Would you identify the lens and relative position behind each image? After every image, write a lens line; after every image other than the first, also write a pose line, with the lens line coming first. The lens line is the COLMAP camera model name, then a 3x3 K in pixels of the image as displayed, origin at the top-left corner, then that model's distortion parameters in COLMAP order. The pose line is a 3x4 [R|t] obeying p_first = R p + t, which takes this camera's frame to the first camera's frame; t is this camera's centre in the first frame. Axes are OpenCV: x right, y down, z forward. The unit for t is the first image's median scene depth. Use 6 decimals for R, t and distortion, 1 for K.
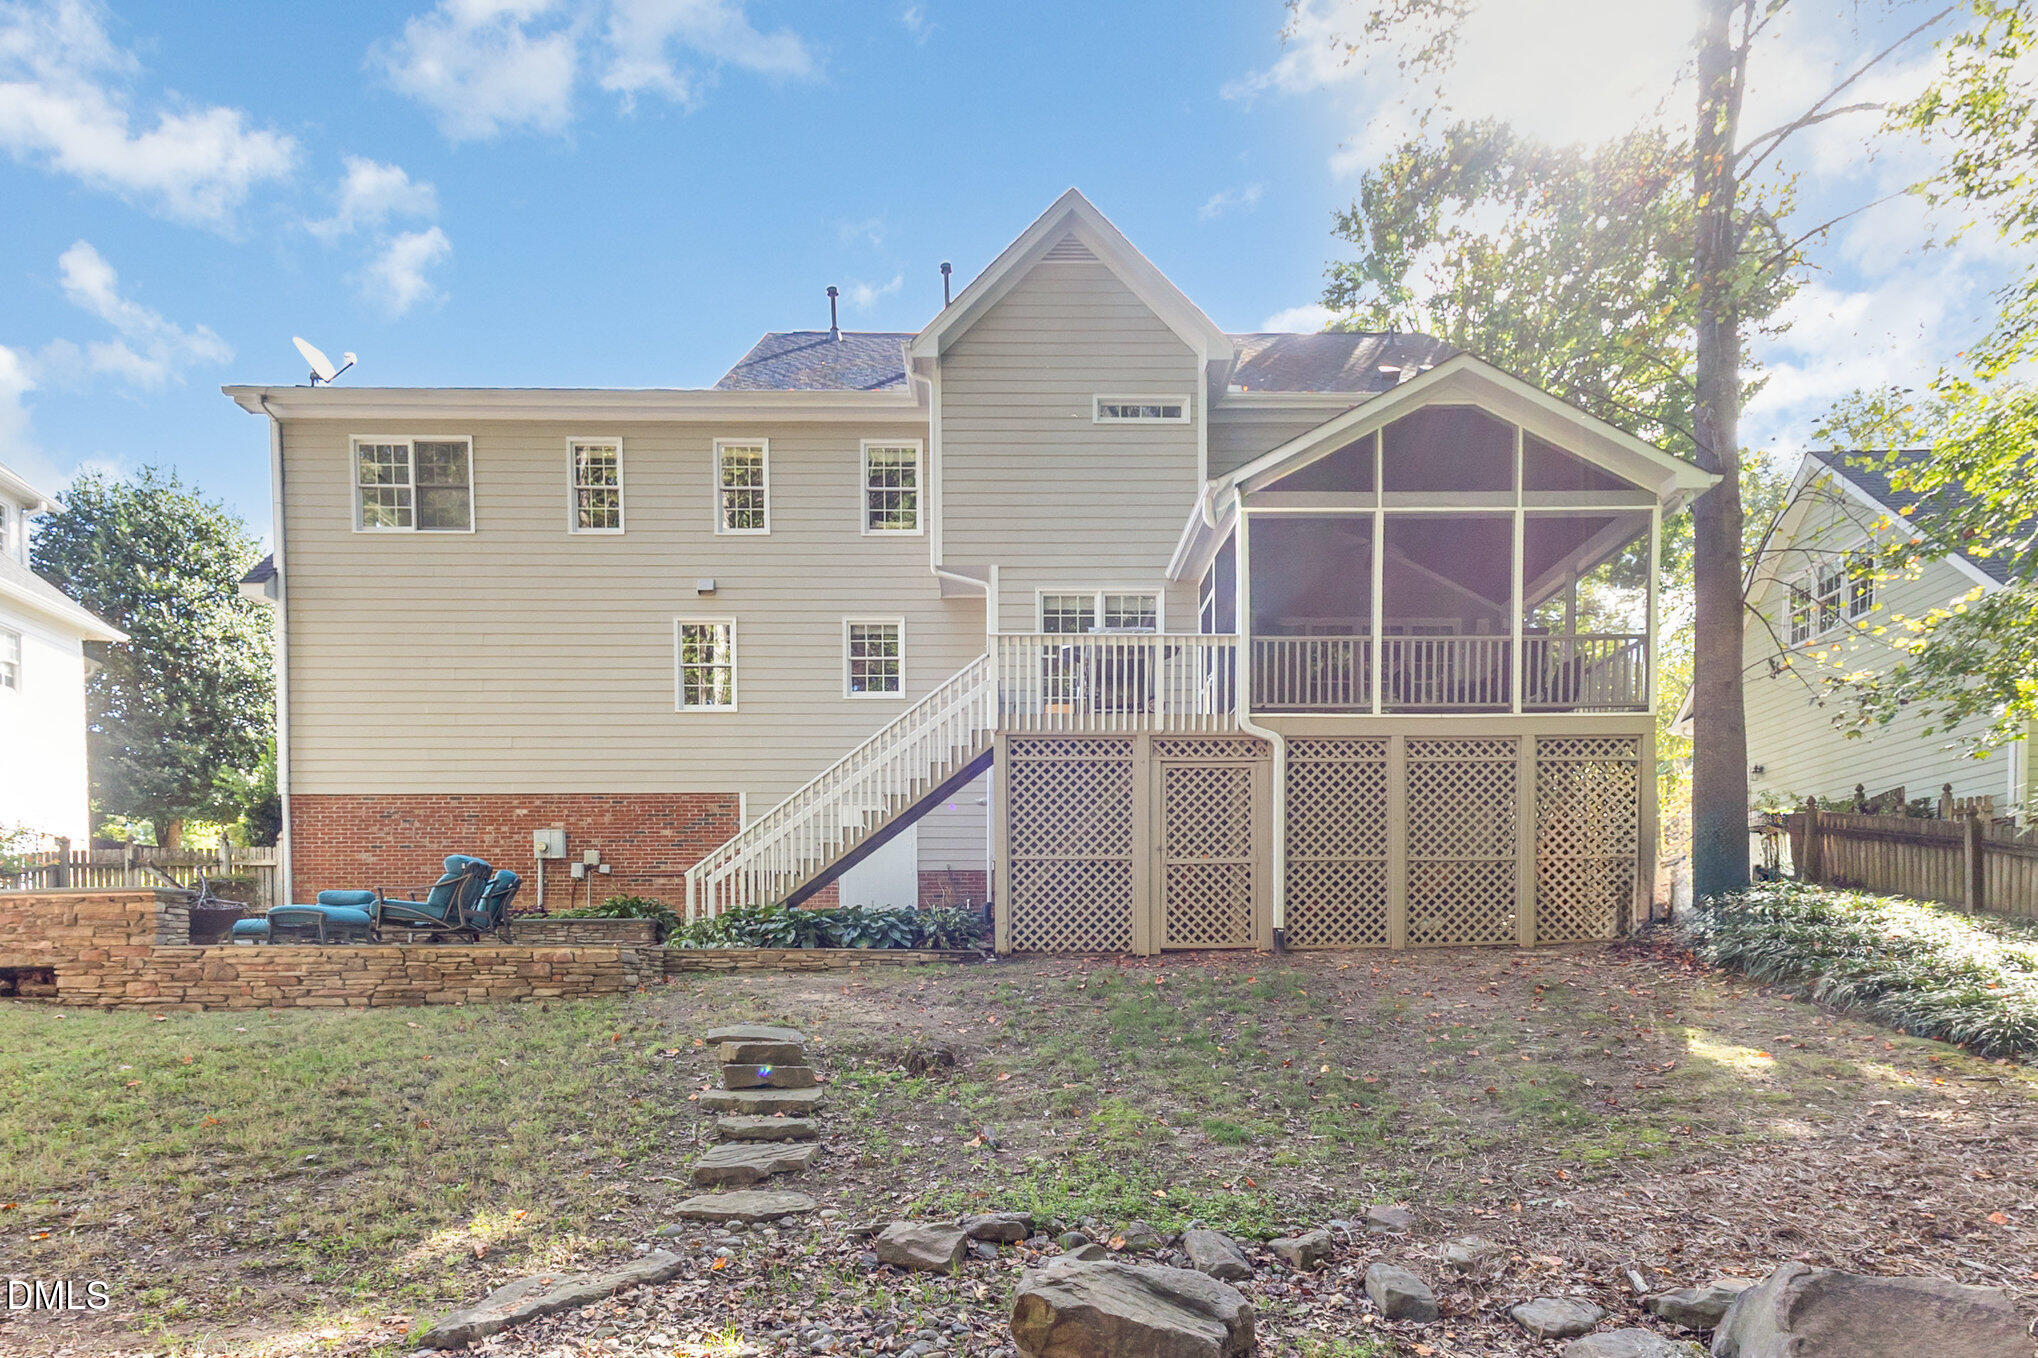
lens RADIAL K [[979.9, 0, 1011.5], [0, 979.9, 994.3], [0, 0, 1]] dist [0.003023, 0.000411]
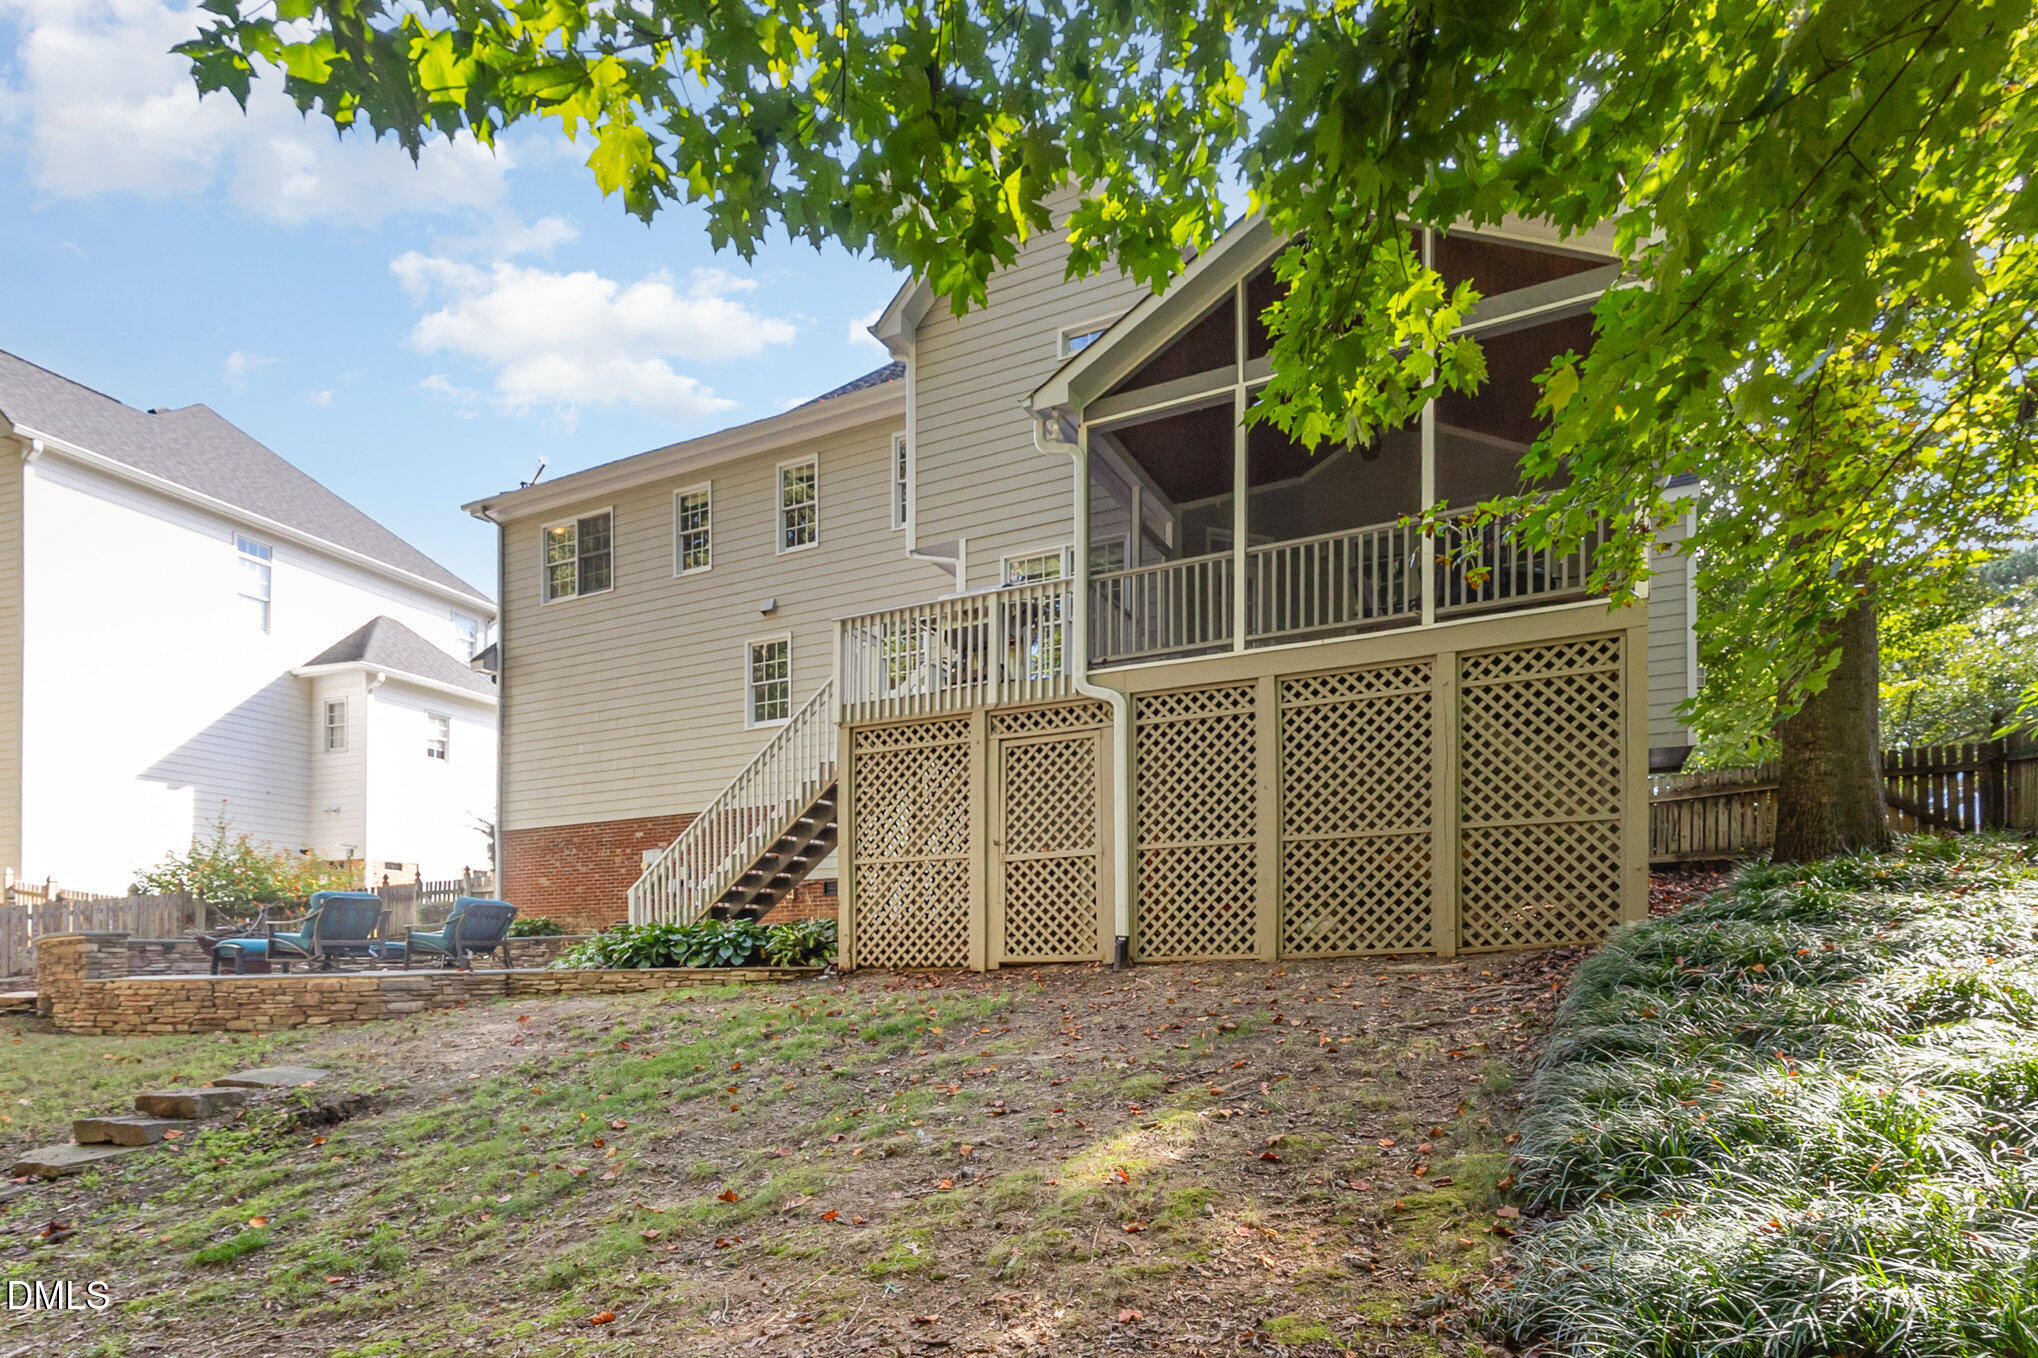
lens RADIAL K [[982.6, 0, 1019.3], [0, 982.6, 953.6], [0, 0, 1]] dist [0.000158, 0.000249]
pose [[0.923883, -0.015502, -0.382361, 0.489473], [0.005245, 0.999598, -0.027855, -0.030863], [0.382639, 0.023729, 0.923593, 0.232587]]
